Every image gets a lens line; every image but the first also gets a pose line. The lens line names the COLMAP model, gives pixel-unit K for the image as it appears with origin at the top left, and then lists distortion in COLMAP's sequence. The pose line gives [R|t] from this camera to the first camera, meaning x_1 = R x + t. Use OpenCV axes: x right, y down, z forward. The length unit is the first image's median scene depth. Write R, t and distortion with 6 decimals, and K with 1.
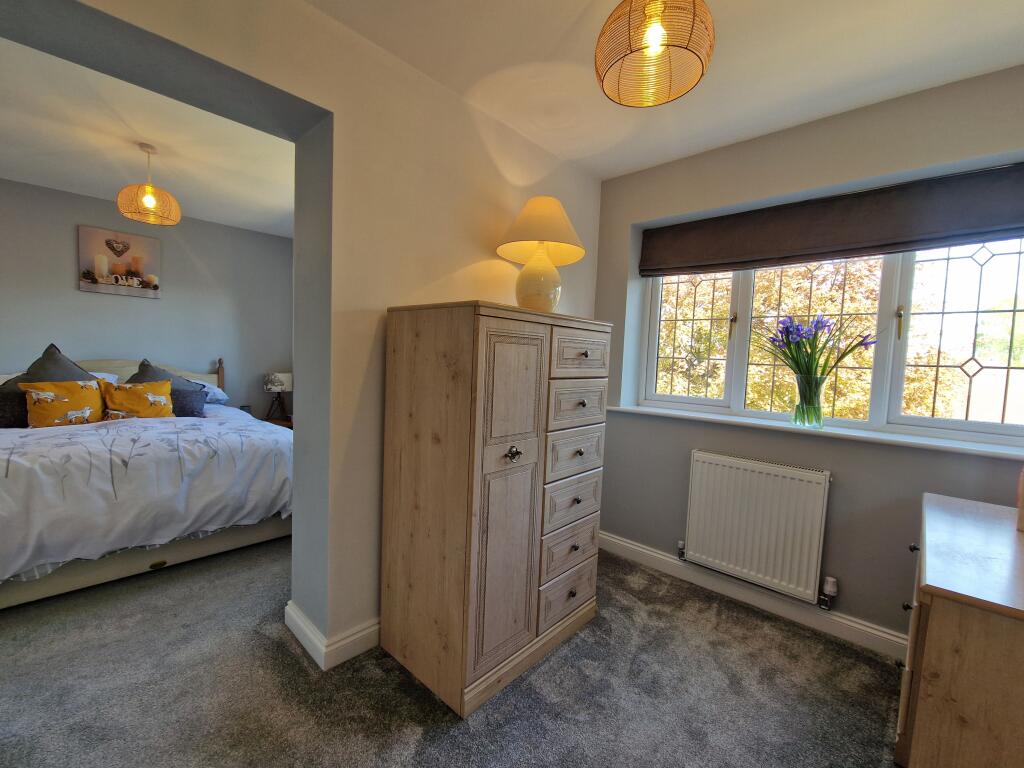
lens RADIAL K [[415.1, 0, 512.8], [0, 415.1, 383.9], [0, 0, 1]] dist [-0.001735, -0.001200]
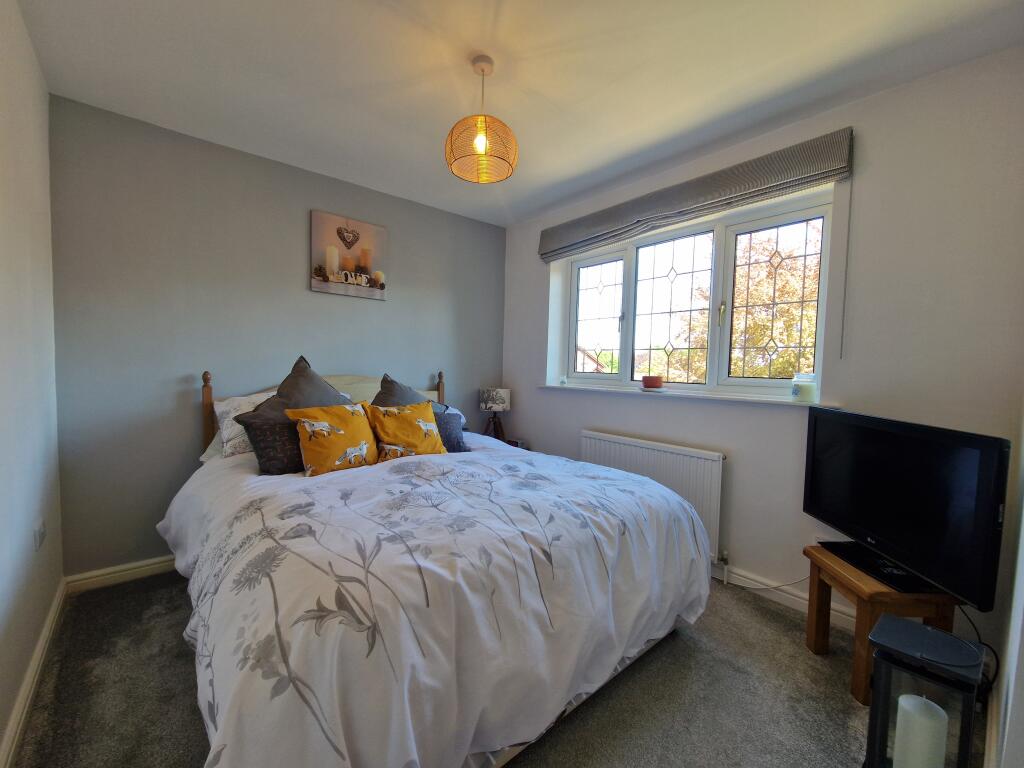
lens RADIAL K [[415.1, 0, 536.6], [0, 415.1, 383.0], [0, 0, 1]] dist [-0.001735, -0.001200]
pose [[0.993498, -0.015727, -0.112758, -0.508344], [0.012895, 0.999584, -0.025801, -0.018491], [0.113117, 0.024180, 0.993287, 0.243671]]
